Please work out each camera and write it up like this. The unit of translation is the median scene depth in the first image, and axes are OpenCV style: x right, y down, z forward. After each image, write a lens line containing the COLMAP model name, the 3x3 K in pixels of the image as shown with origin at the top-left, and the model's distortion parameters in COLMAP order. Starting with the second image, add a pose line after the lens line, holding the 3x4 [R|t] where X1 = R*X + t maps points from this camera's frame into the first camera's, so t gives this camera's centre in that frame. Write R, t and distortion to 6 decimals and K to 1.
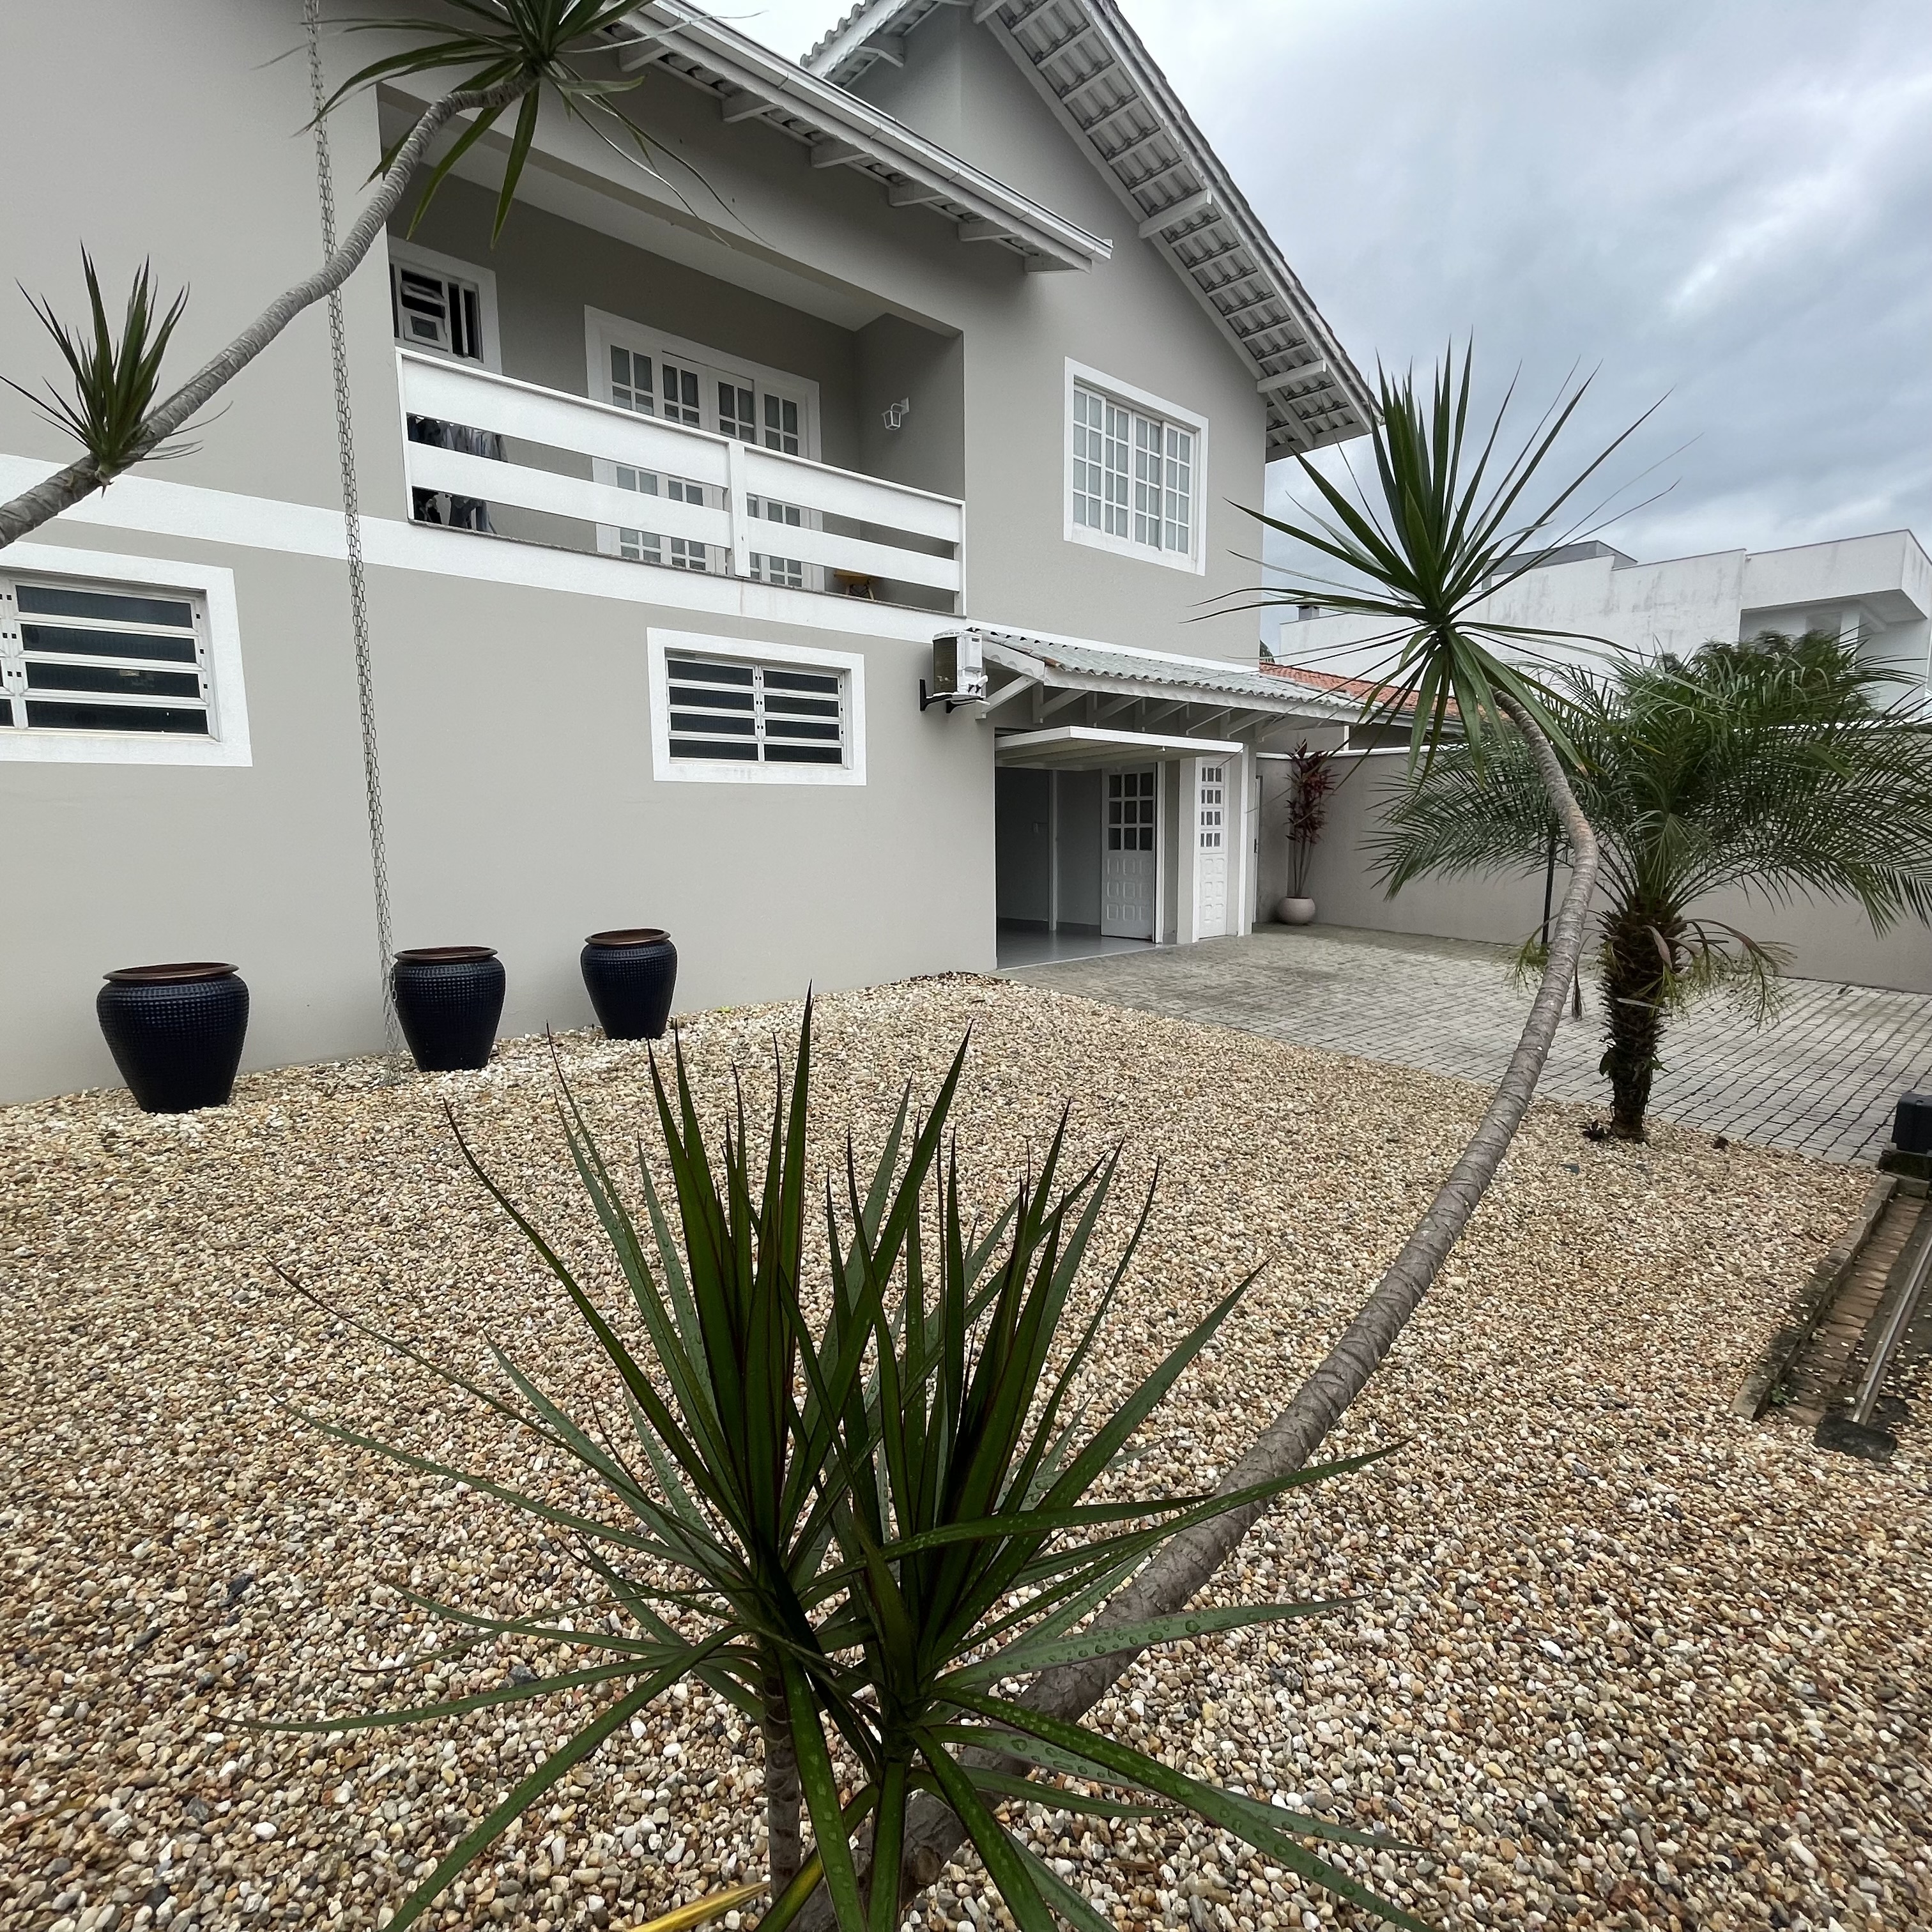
lens RADIAL K [[1038.1, 0, 970.2], [0, 1038.1, 968.3], [0, 0, 1]] dist [-0.000002, -0.000685]
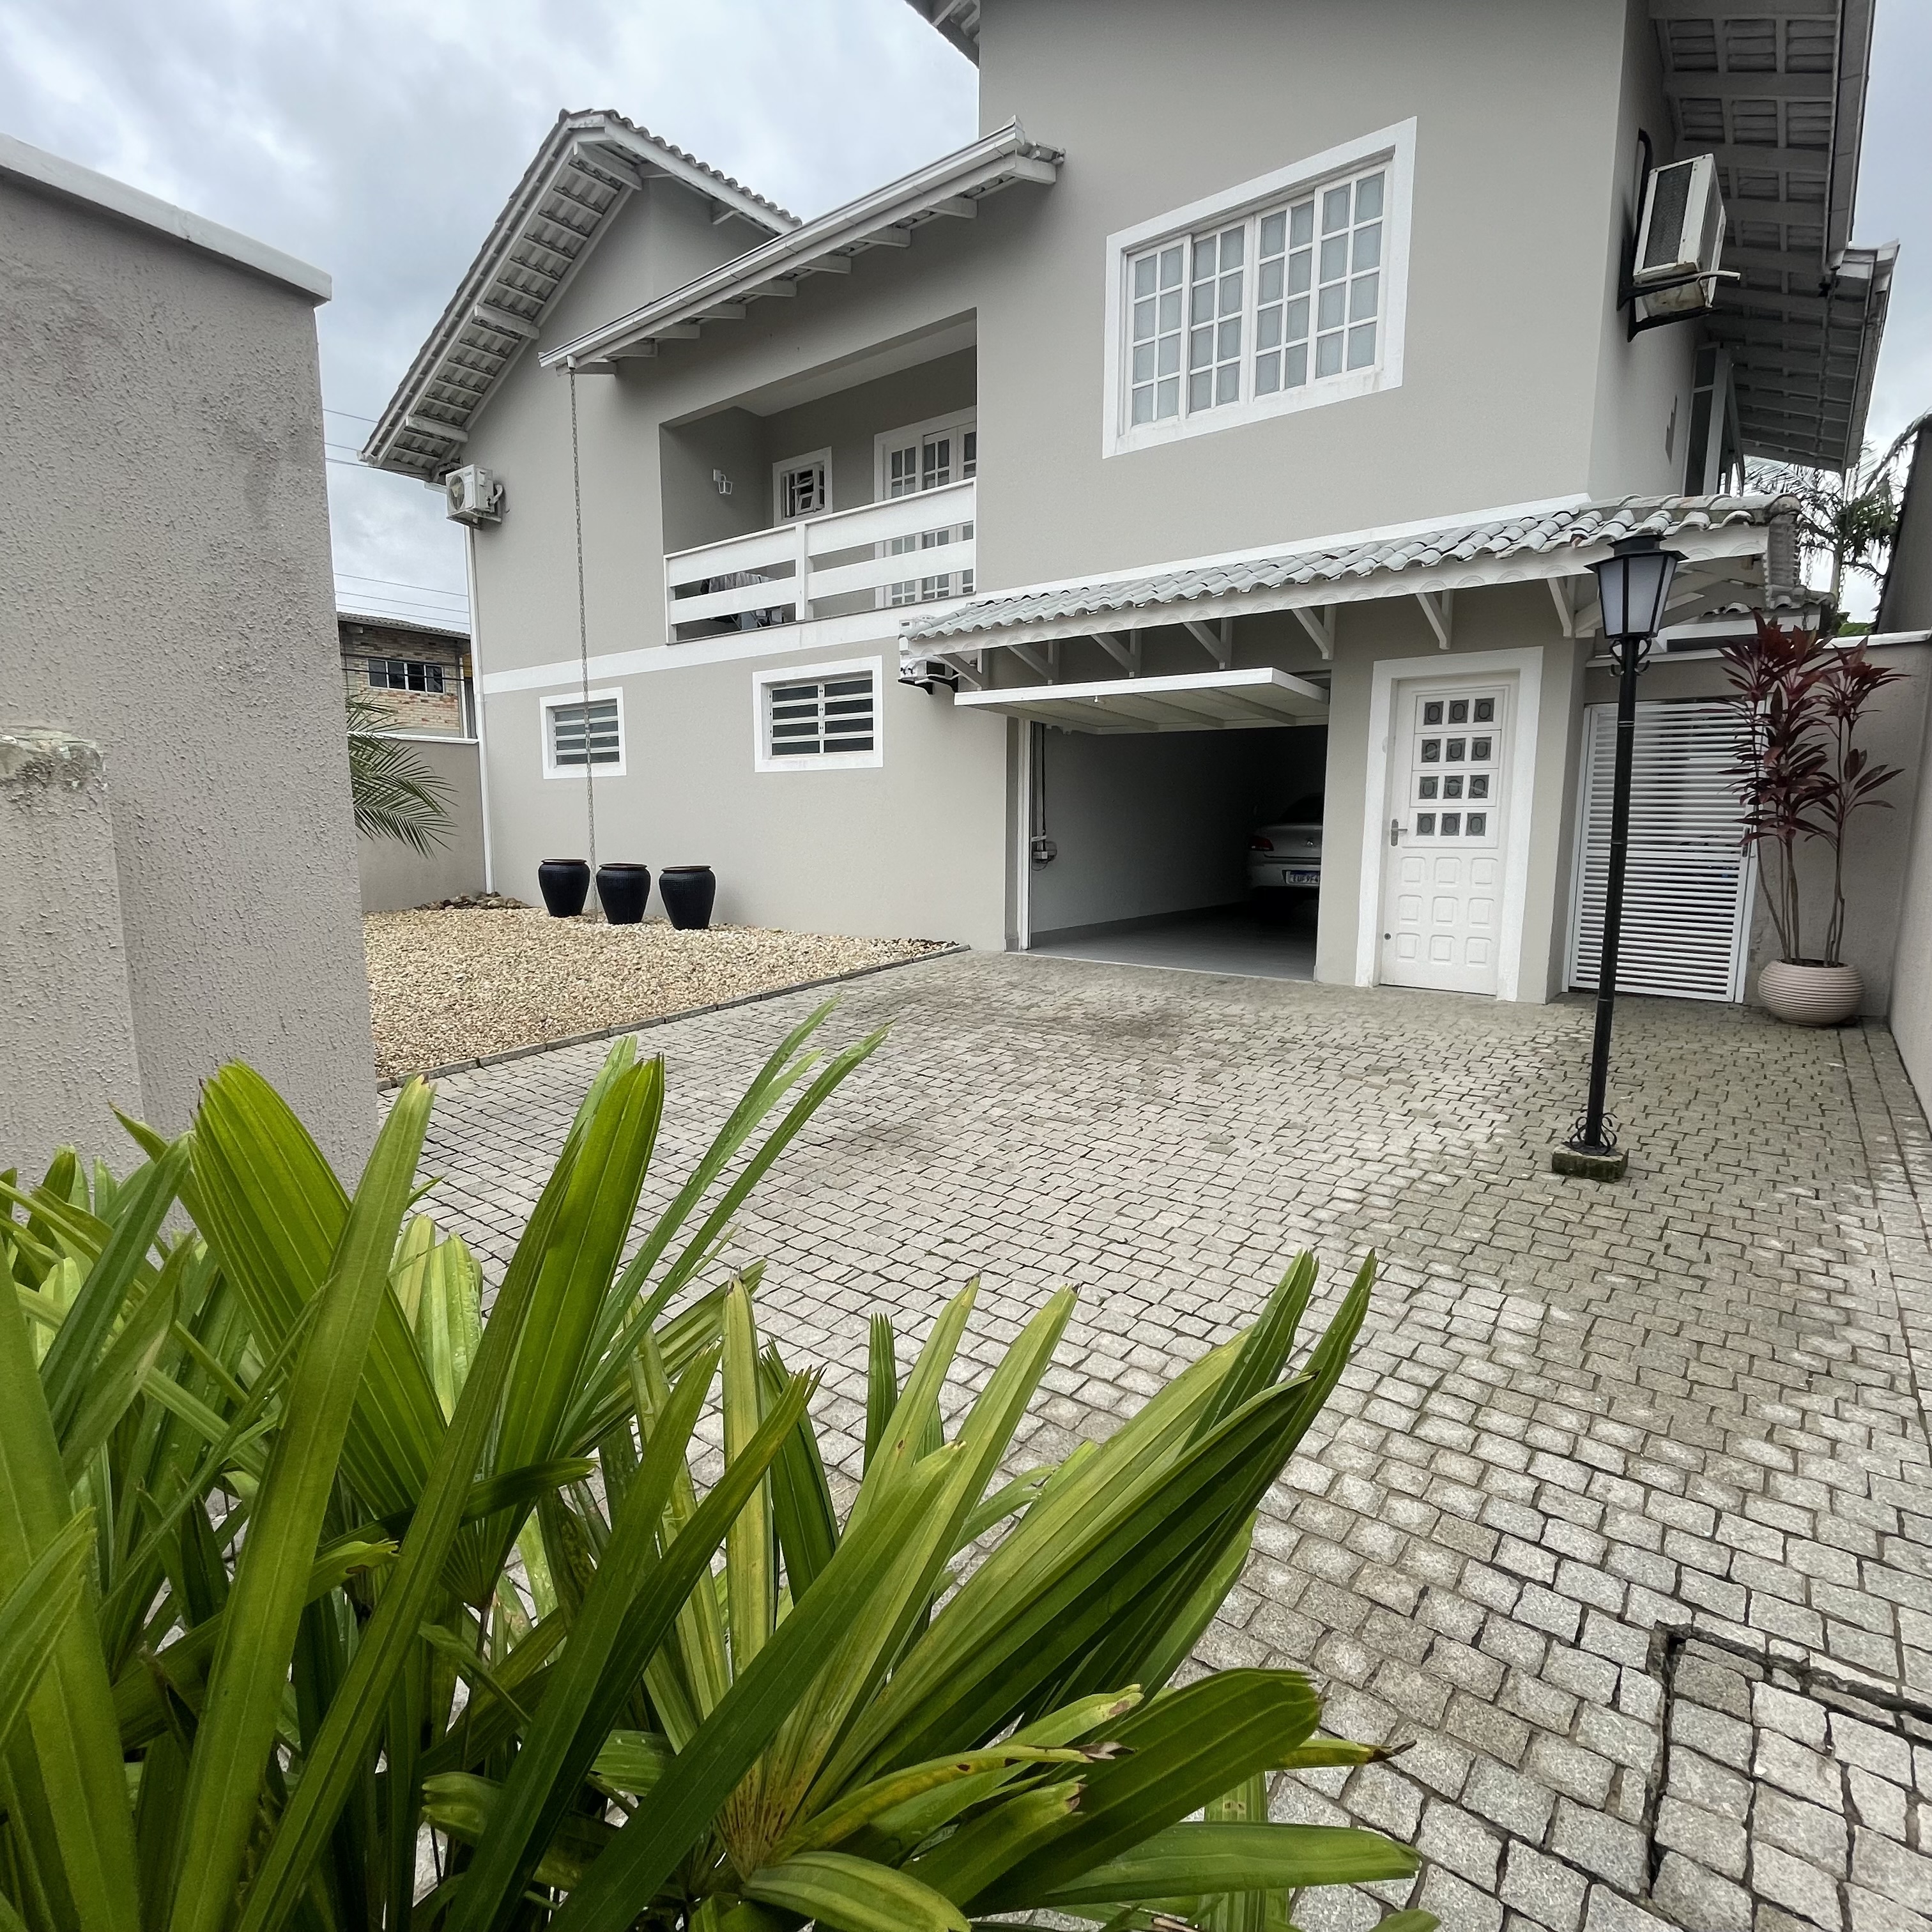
lens RADIAL K [[1038.1, 0, 960.4], [0, 1038.1, 967.5], [0, 0, 1]] dist [-0.000002, -0.000685]
pose [[0.160655, 0.148413, -0.975789, 1.082152], [-0.138419, 0.982248, 0.126606, -0.112703], [0.977256, 0.114728, 0.178346, 0.892327]]
